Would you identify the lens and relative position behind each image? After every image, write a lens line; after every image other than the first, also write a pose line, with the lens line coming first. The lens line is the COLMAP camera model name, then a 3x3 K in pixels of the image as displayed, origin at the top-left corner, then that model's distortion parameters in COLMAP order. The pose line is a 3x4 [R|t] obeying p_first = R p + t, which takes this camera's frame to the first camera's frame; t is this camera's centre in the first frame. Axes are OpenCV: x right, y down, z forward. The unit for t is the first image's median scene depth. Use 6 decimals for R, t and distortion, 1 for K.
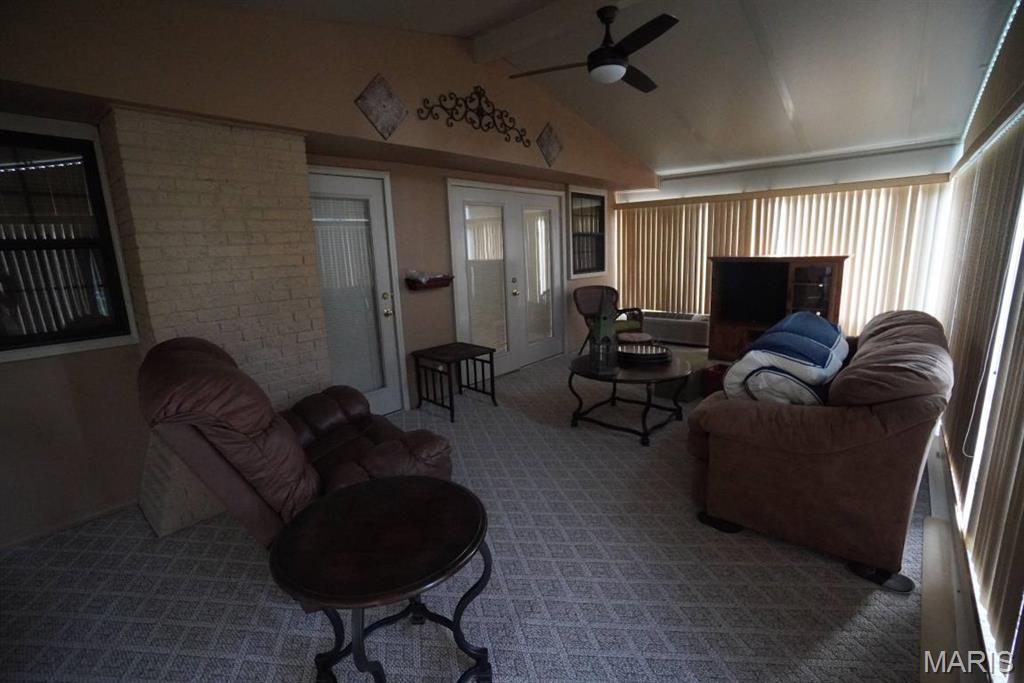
lens RADIAL K [[450.6, 0, 513.0], [0, 450.6, 344.1], [0, 0, 1]] dist [-0.066764, 0.023945]
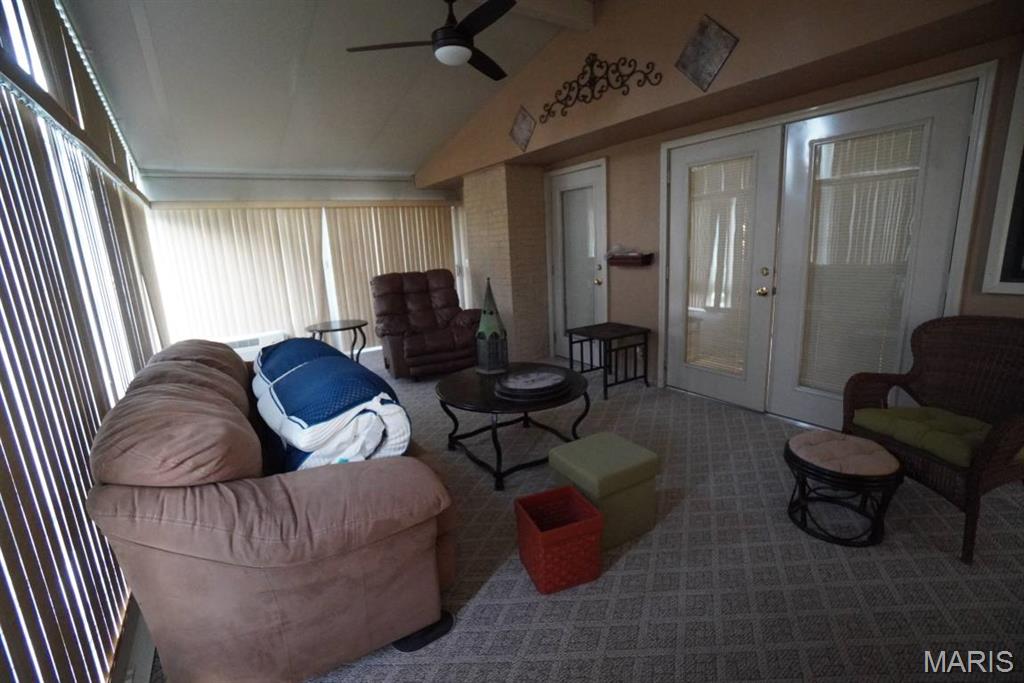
lens RADIAL K [[450.6, 0, 513.0], [0, 450.6, 344.1], [0, 0, 1]] dist [-0.066764, 0.023945]
pose [[-0.251760, 0.258290, -0.932686, 0.963178], [-0.144734, 0.942841, 0.300171, -0.251478], [0.956906, 0.210563, -0.199986, 1.122947]]
